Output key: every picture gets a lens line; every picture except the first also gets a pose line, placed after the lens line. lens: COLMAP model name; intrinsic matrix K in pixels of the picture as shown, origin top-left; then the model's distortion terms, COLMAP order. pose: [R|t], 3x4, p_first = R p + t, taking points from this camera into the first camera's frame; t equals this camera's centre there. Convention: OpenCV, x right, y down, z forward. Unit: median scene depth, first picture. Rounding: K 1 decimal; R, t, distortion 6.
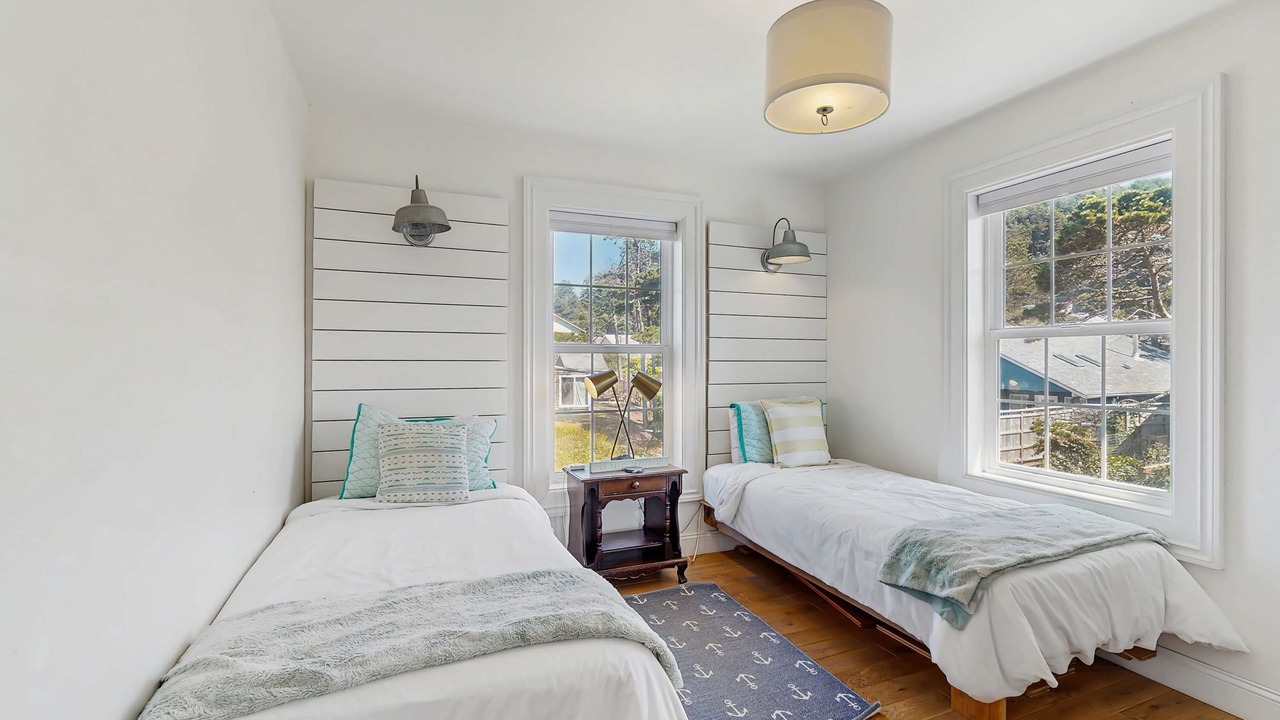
lens RADIAL K [[558.7, 0, 641.8], [0, 558.7, 357.2], [0, 0, 1]] dist [0.002454, 0.000086]
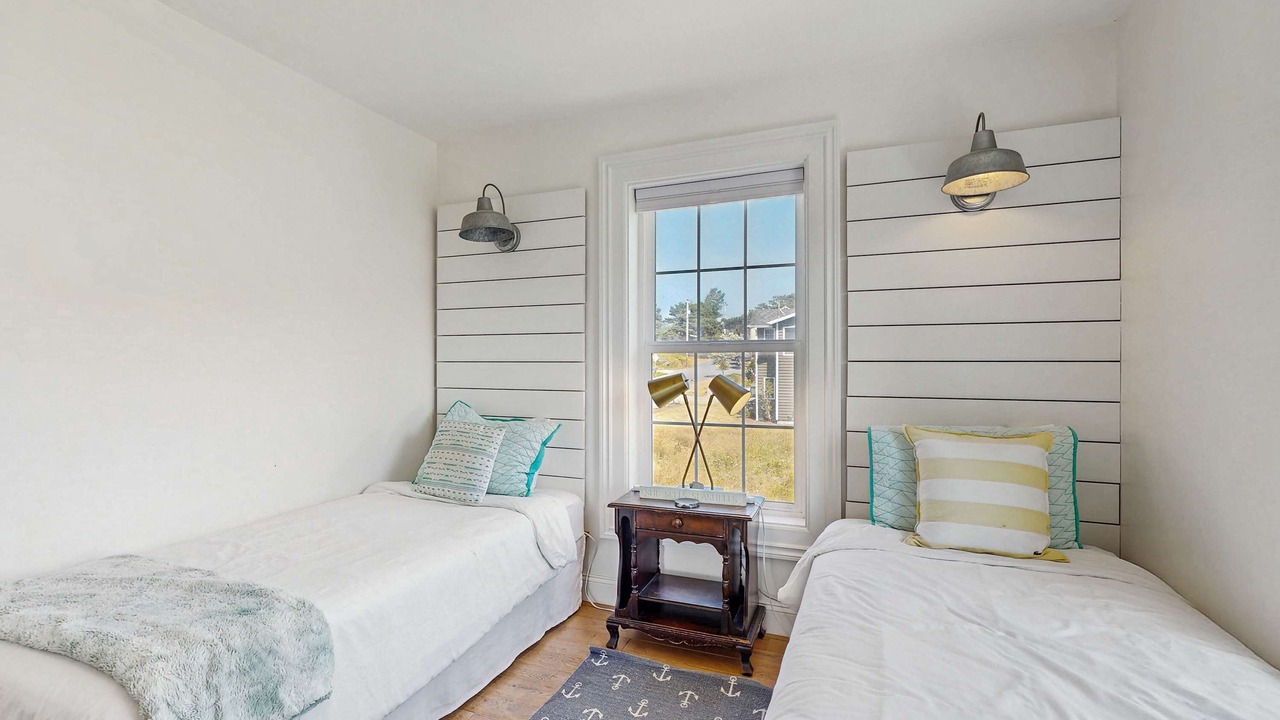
lens RADIAL K [[558.7, 0, 634.9], [0, 558.7, 364.3], [0, 0, 1]] dist [0.002454, 0.000086]
pose [[0.721955, -0.001414, -0.691939, 0.436295], [0.004650, 0.999985, 0.002809, 0.007218], [0.691924, -0.005246, 0.721951, 0.371030]]
